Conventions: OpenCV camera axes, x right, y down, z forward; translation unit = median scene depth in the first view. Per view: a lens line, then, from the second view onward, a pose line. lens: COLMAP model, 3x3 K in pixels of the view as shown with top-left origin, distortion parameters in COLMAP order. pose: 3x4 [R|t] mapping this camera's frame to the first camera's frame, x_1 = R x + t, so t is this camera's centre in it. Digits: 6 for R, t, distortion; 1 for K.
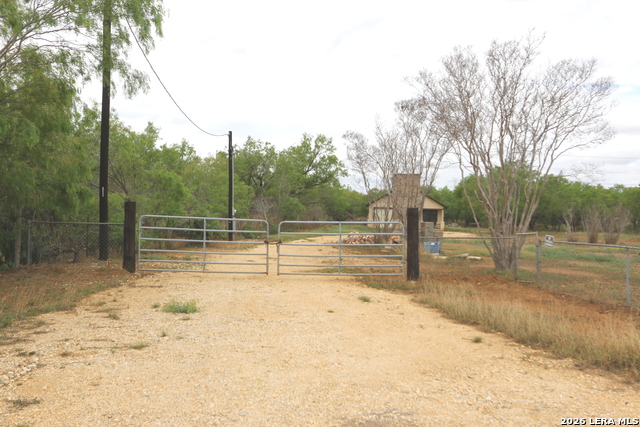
lens RADIAL K [[650.5, 0, 320.4], [0, 650.5, 213.3], [0, 0, 1]] dist [-0.007253, 0.000000]
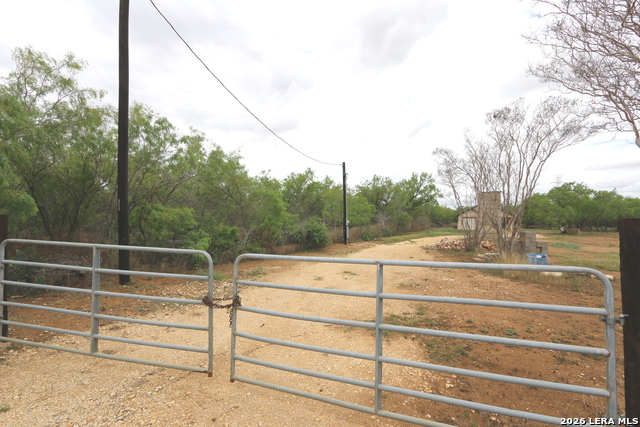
lens RADIAL K [[291.3, 0, 315.2], [0, 291.3, 215.4], [0, 0, 1]] dist [-0.013466, -0.000314]
pose [[0.927808, -0.020625, -0.372487, 0.021085], [0.012937, 0.999649, -0.023127, -0.002789], [0.372834, 0.016639, 0.927749, 0.313377]]
